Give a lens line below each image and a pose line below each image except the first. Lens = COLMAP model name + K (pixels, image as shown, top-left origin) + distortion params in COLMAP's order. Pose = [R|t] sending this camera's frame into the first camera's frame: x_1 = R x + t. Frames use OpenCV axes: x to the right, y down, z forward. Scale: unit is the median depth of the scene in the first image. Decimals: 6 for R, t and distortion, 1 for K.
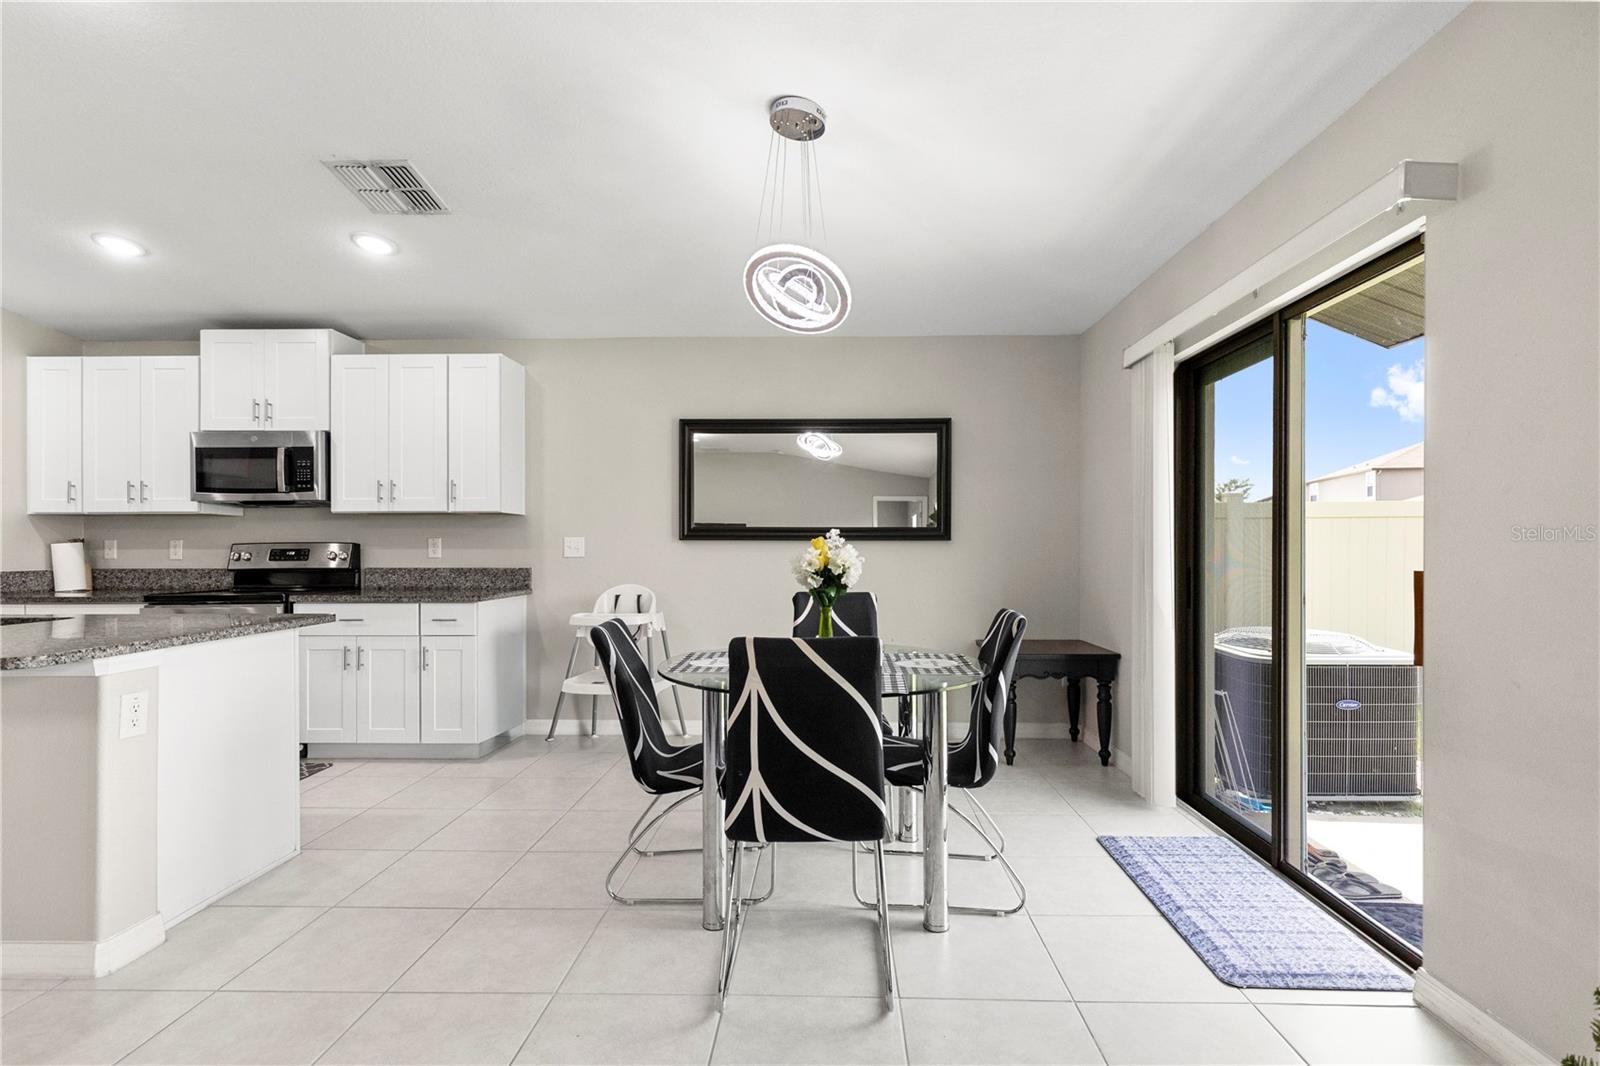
lens RADIAL K [[731.9, 0, 810.1], [0, 731.9, 547.5], [0, 0, 1]] dist [0.008888, -0.001581]
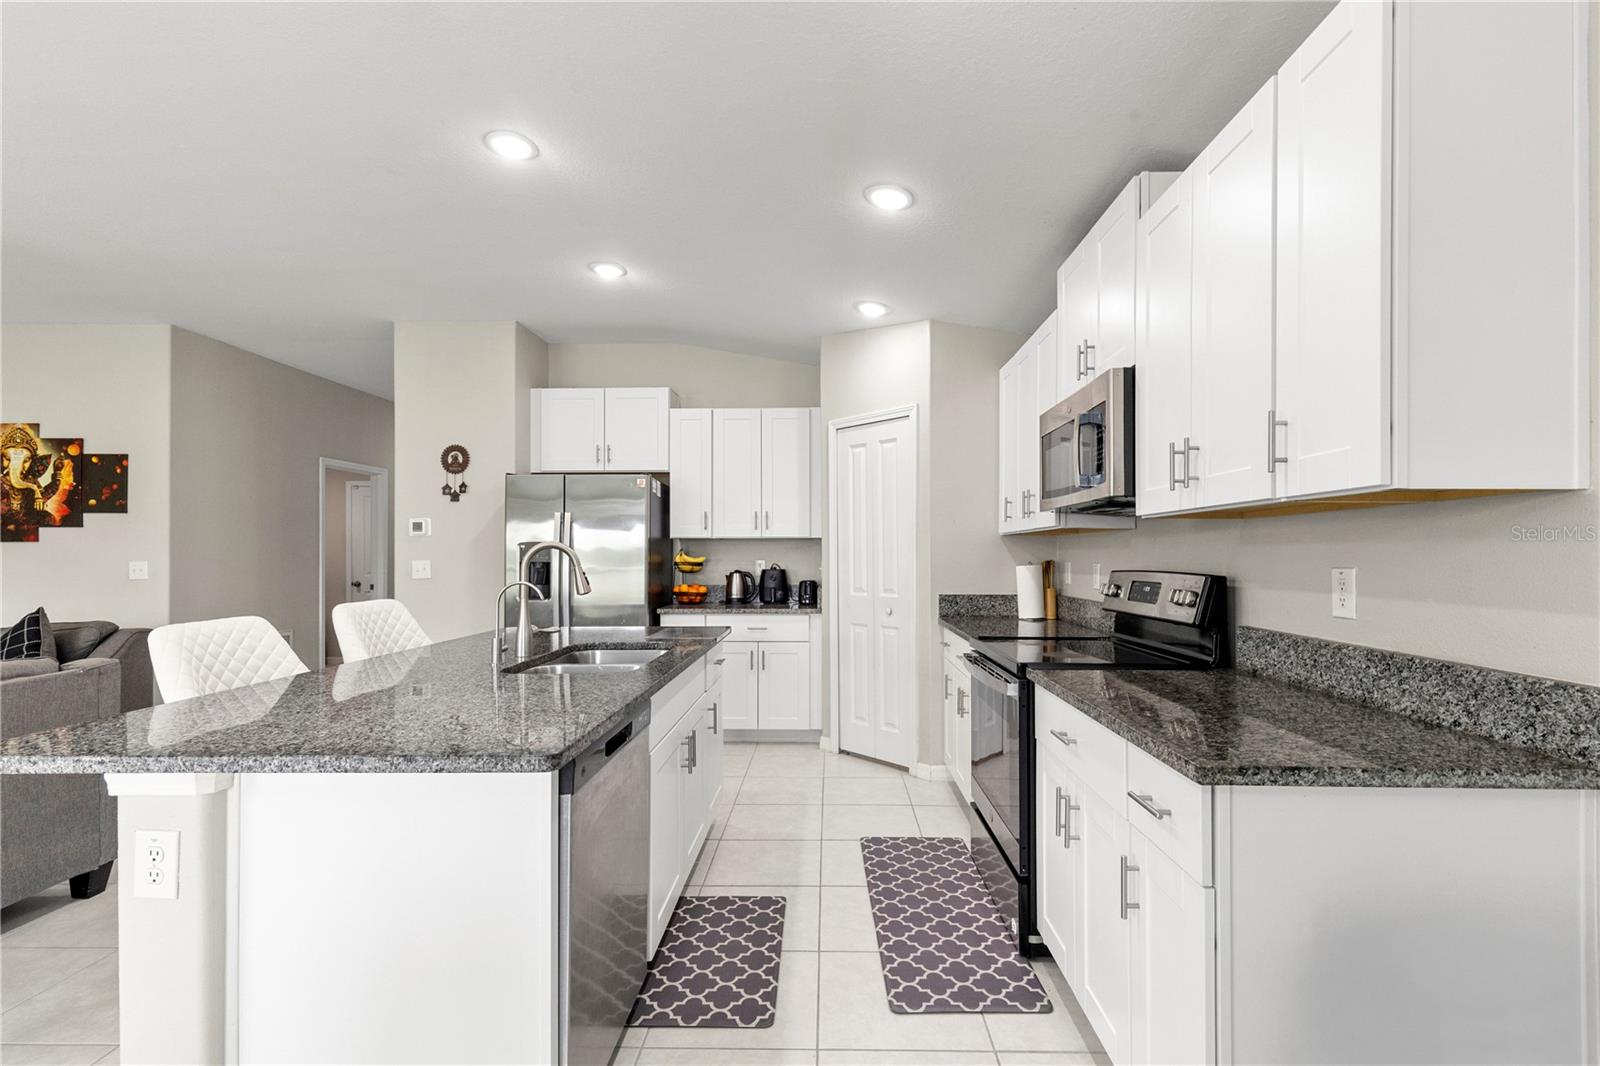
lens RADIAL K [[731.9, 0, 815.3], [0, 731.9, 542.9], [0, 0, 1]] dist [0.008888, -0.001581]
pose [[-0.005981, -0.013414, -0.999892, -0.123591], [-0.001433, 0.999909, -0.013405, -0.021855], [0.999981, 0.001352, -0.005999, 0.768692]]
